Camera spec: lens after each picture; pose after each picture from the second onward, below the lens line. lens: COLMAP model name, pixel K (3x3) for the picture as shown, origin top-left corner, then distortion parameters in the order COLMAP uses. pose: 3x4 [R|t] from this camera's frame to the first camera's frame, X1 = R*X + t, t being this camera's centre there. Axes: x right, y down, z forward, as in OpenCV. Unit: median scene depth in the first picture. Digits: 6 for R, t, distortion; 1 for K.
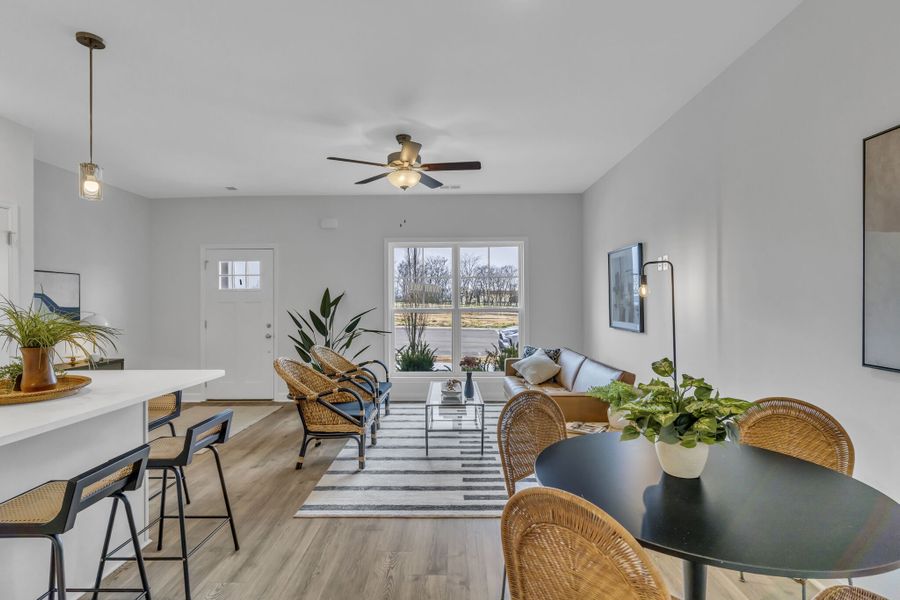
lens RADIAL K [[436.3, 0, 448.2], [0, 436.3, 299.8], [0, 0, 1]] dist [-0.004468, -0.001111]
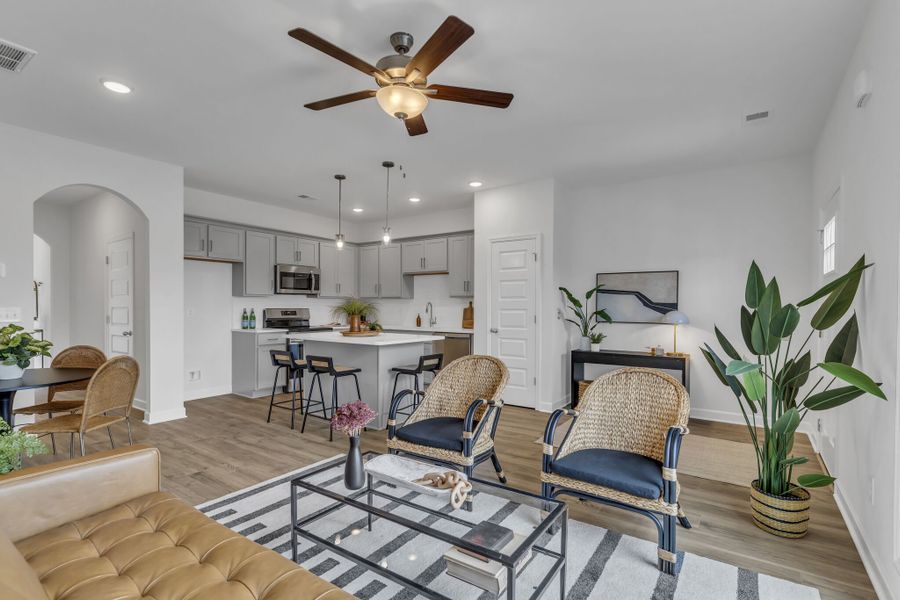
lens RADIAL K [[436.3, 0, 452.8], [0, 436.3, 303.8], [0, 0, 1]] dist [-0.004468, -0.001111]
pose [[-0.544803, 0.006029, -0.838542, 0.346274], [0.000627, 0.999977, 0.006782, 0.013677], [0.838564, 0.003169, -0.544794, 1.187616]]
